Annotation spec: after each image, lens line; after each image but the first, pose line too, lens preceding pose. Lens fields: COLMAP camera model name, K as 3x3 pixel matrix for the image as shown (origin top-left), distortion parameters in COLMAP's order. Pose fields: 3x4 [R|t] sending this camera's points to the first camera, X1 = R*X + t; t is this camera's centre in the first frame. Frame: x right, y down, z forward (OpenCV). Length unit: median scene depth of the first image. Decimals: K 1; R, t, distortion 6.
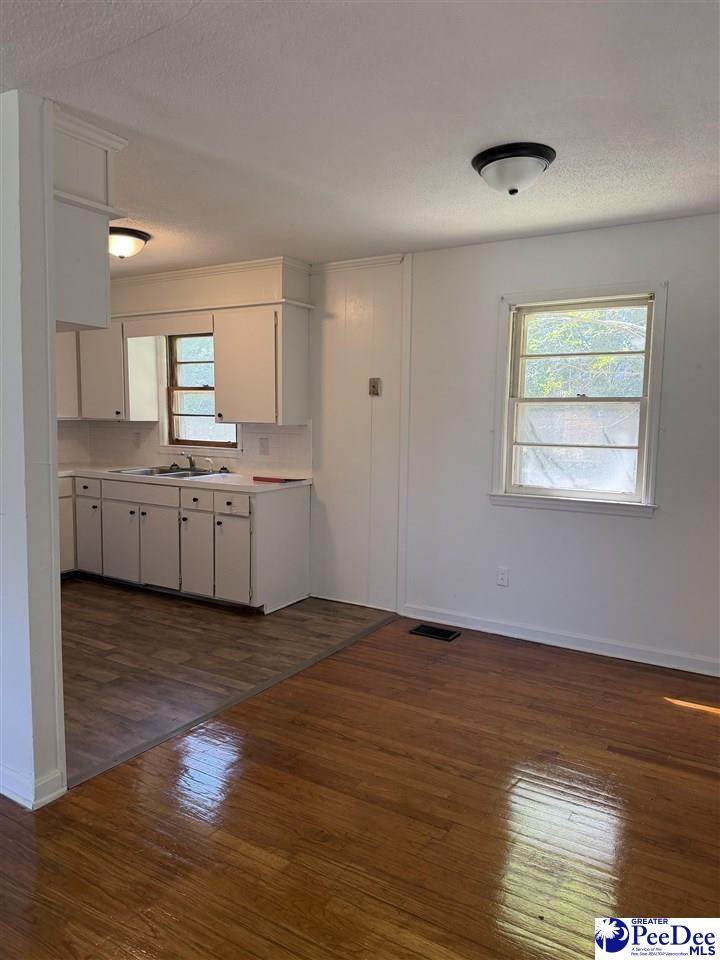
lens RADIAL K [[668.0, 0, 362.3], [0, 668.0, 481.5], [0, 0, 1]] dist [0.003436, -0.013310]
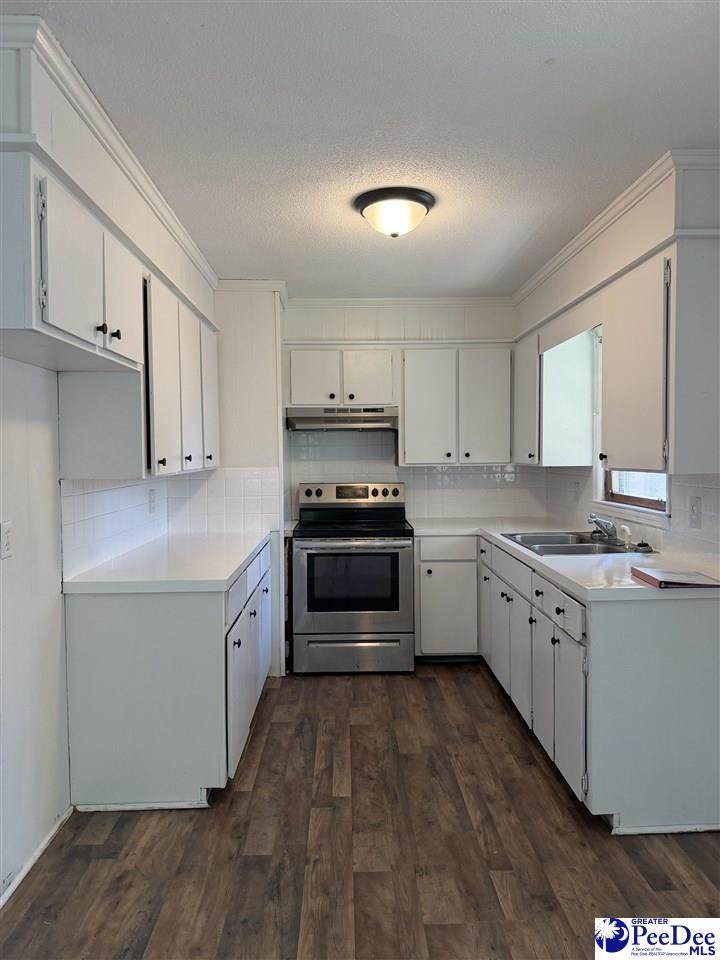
lens RADIAL K [[669.9, 0, 357.9], [0, 669.9, 479.6], [0, 0, 1]] dist [-0.004440, -0.002512]
pose [[0.543823, 0.011826, -0.839116, 0.190278], [-0.064569, 0.997526, -0.027787, -0.053503], [0.836712, 0.069292, 0.543242, 0.543464]]
